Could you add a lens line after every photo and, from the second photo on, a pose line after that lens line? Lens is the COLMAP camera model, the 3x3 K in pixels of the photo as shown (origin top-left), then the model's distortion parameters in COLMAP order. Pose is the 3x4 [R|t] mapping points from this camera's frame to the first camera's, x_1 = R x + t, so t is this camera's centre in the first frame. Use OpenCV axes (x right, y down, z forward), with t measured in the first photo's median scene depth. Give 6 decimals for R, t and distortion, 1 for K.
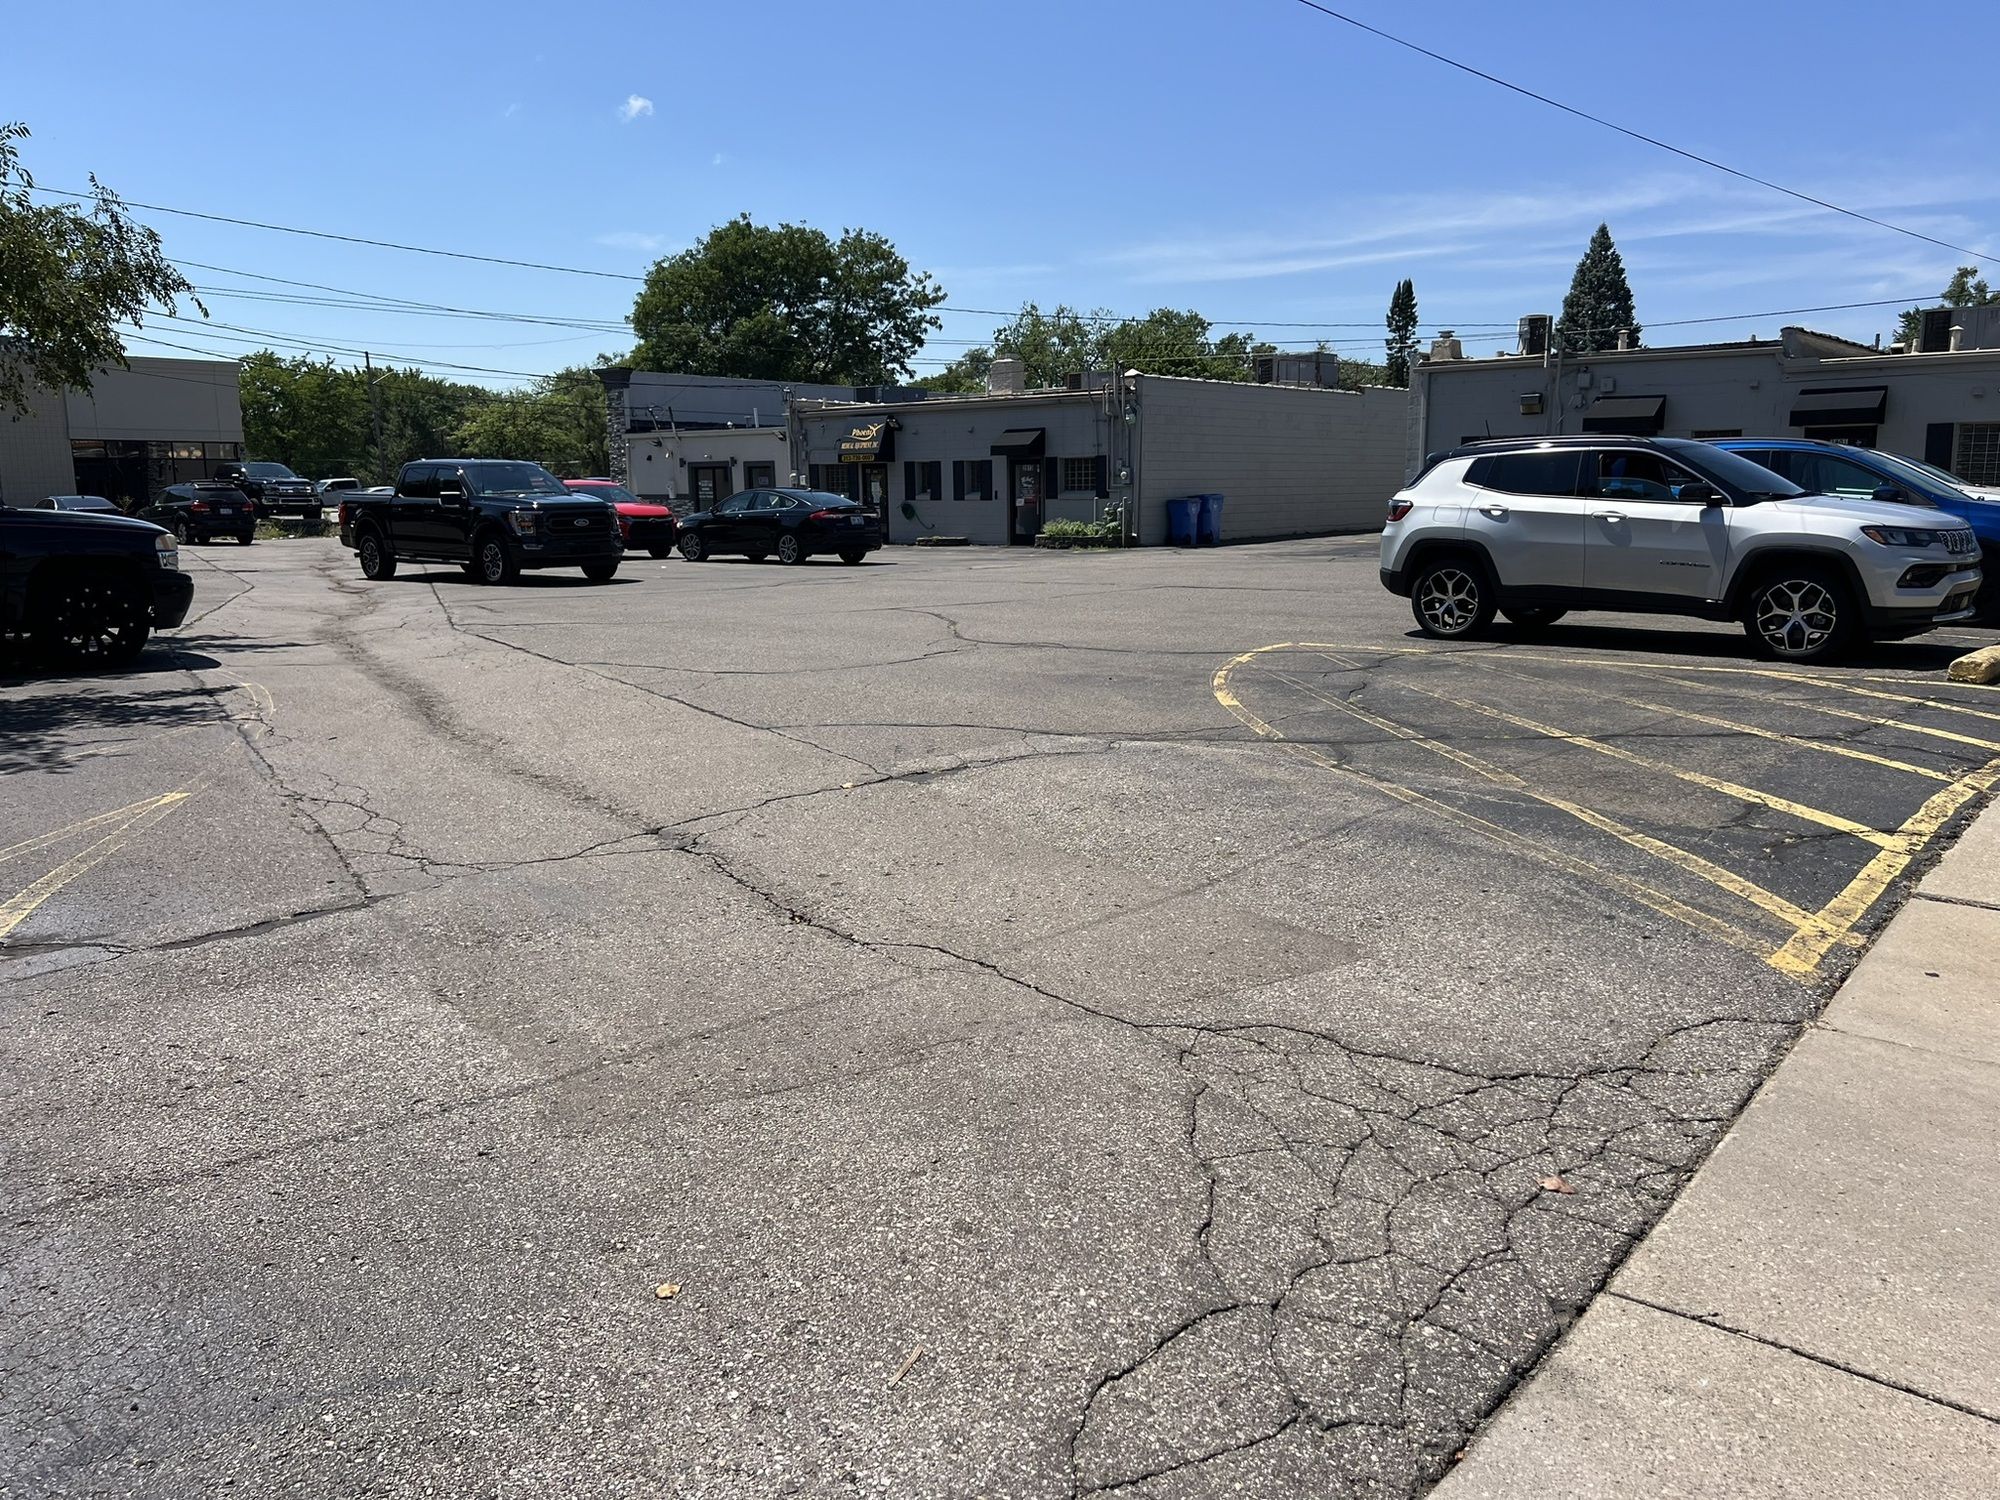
lens RADIAL K [[1522.2, 0, 1043.4], [0, 1522.2, 749.2], [0, 0, 1]] dist [0.083420, -0.157624]
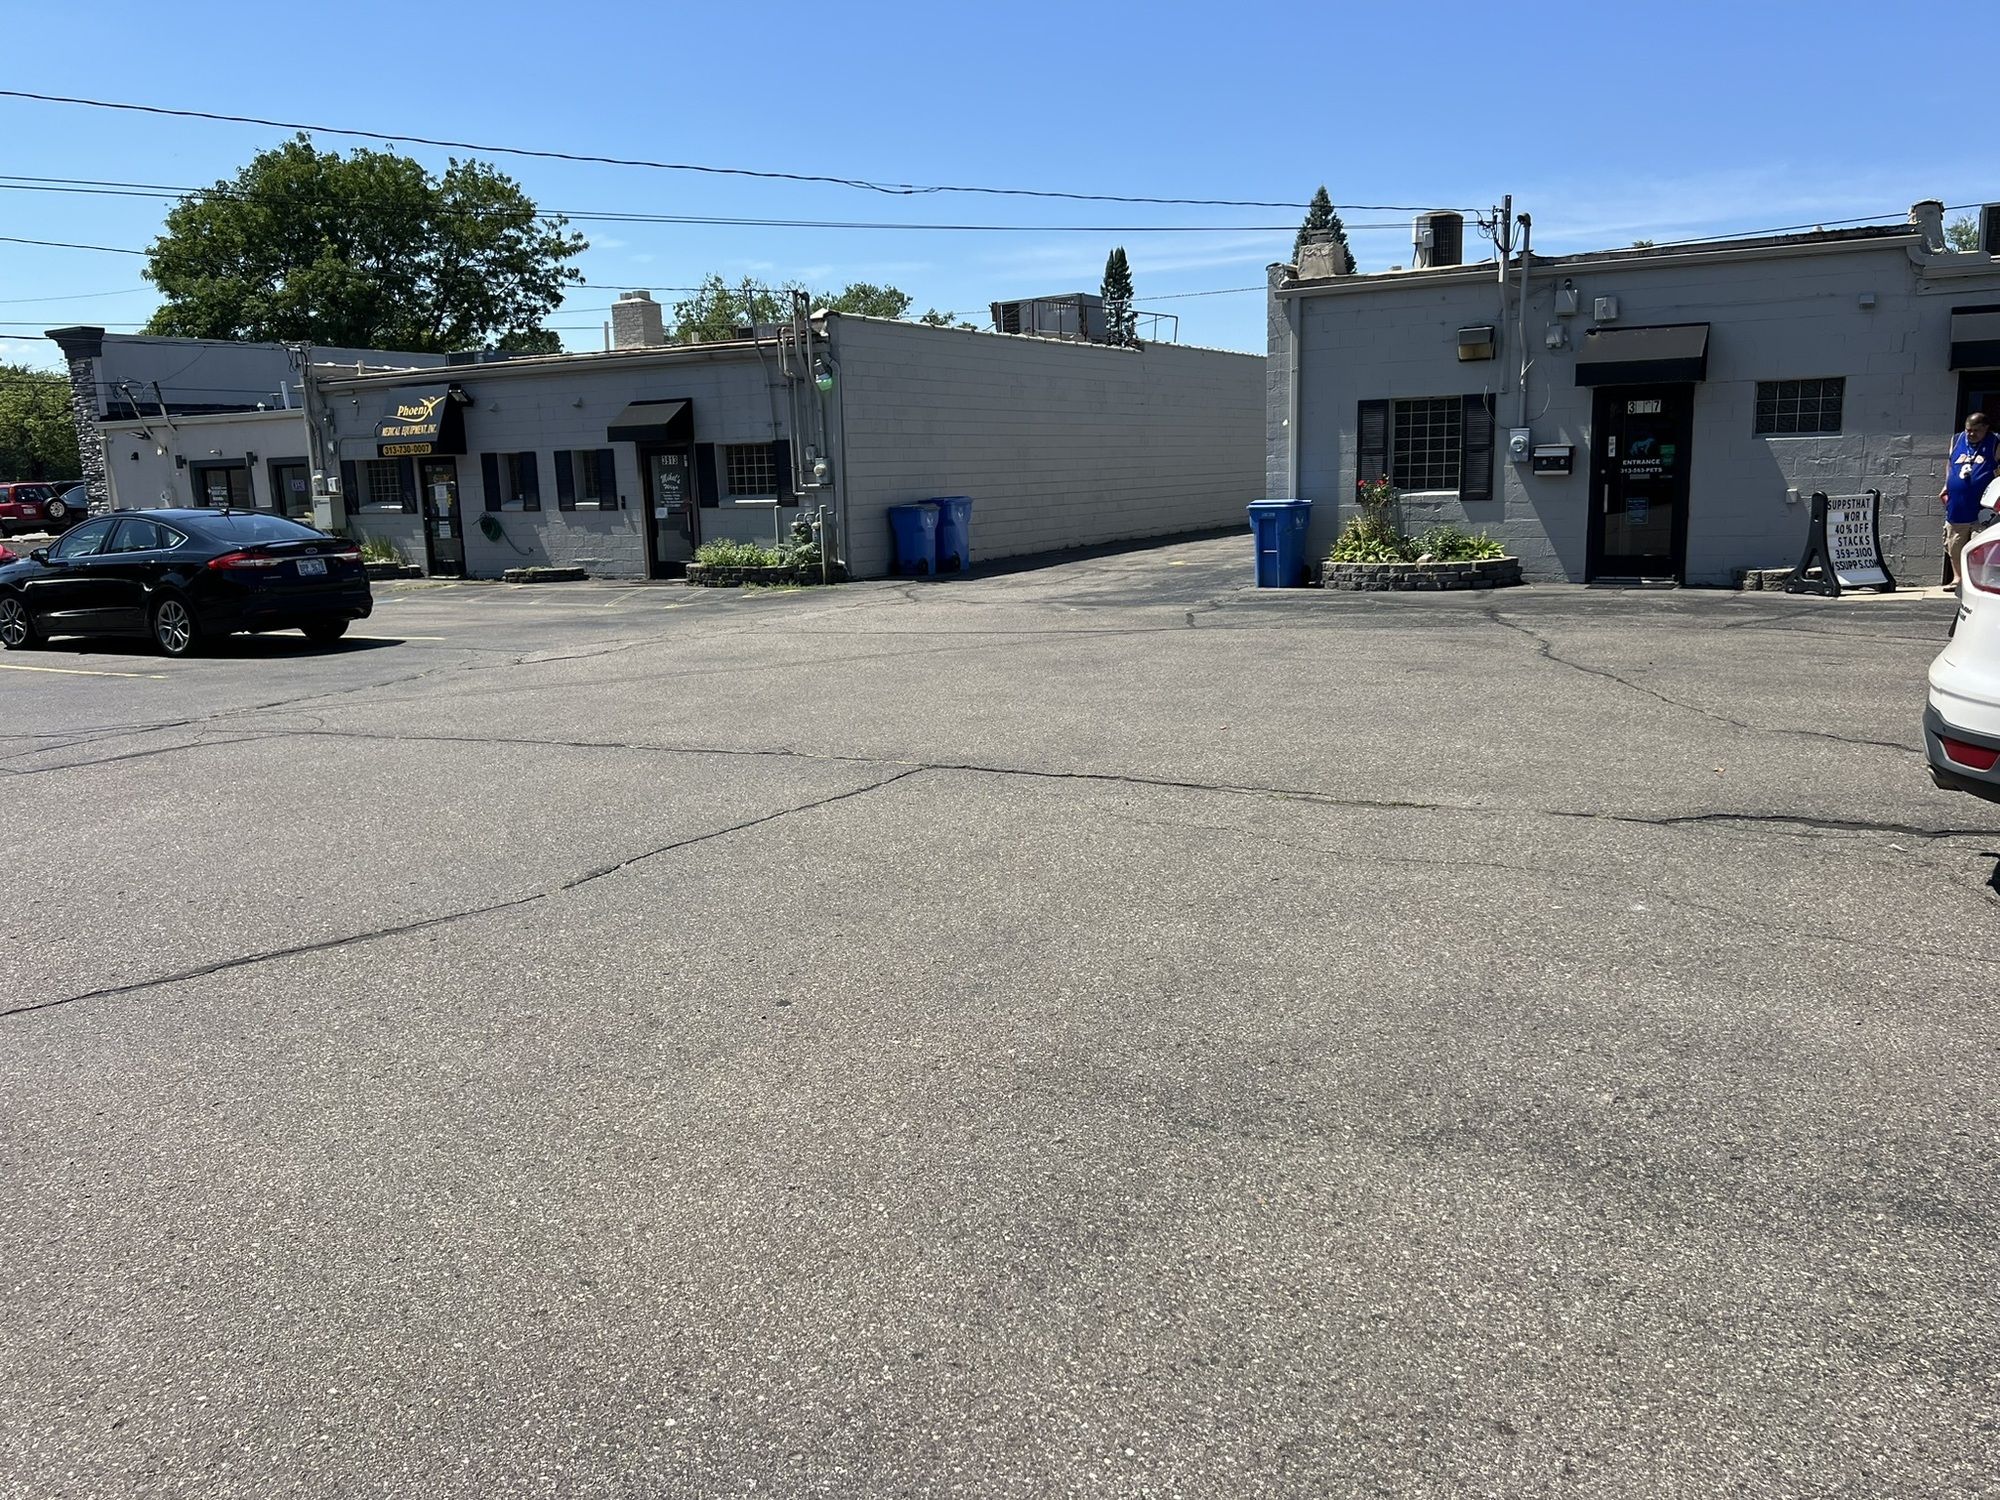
lens RADIAL K [[1522.2, 0, 1043.4], [0, 1522.2, 749.2], [0, 0, 1]] dist [0.083420, -0.157624]
pose [[0.981990, -0.055070, 0.180726, 0.018838], [0.053355, 0.998473, 0.014341, -0.054382], [-0.181240, -0.004440, 0.983429, 0.286818]]
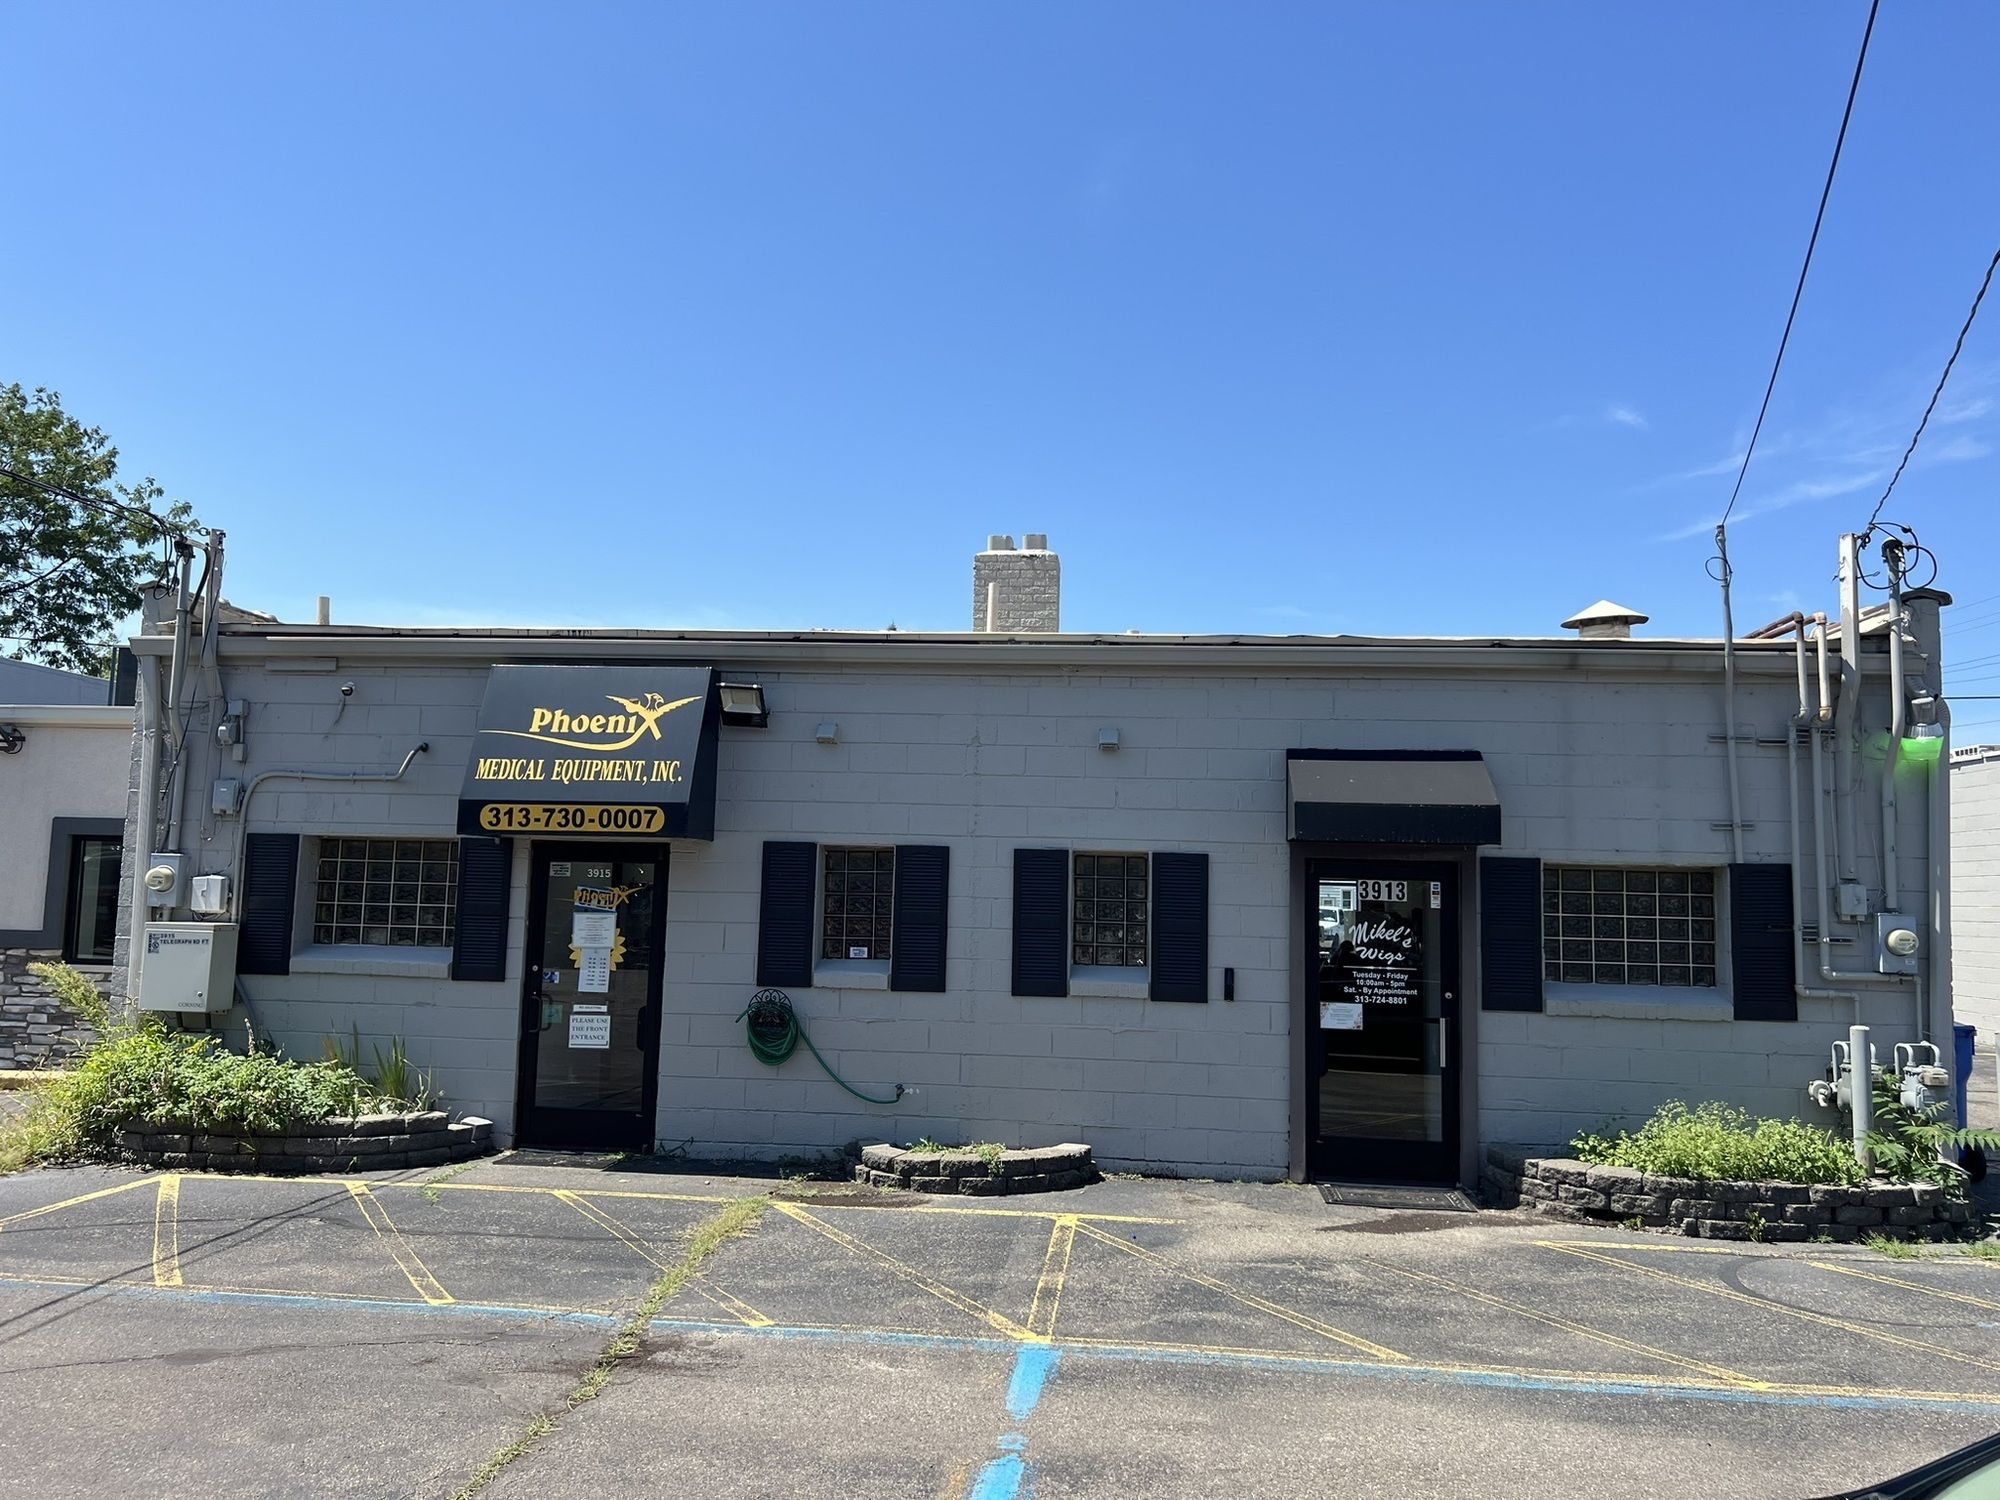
lens RADIAL K [[1522.2, 0, 1043.4], [0, 1522.2, 749.2], [0, 0, 1]] dist [0.083420, -0.157624]
pose [[0.821665, 0.086701, 0.563337, -0.188724], [0.061757, 0.969001, -0.239213, -0.129561], [-0.566615, 0.231343, 0.790840, 0.714999]]
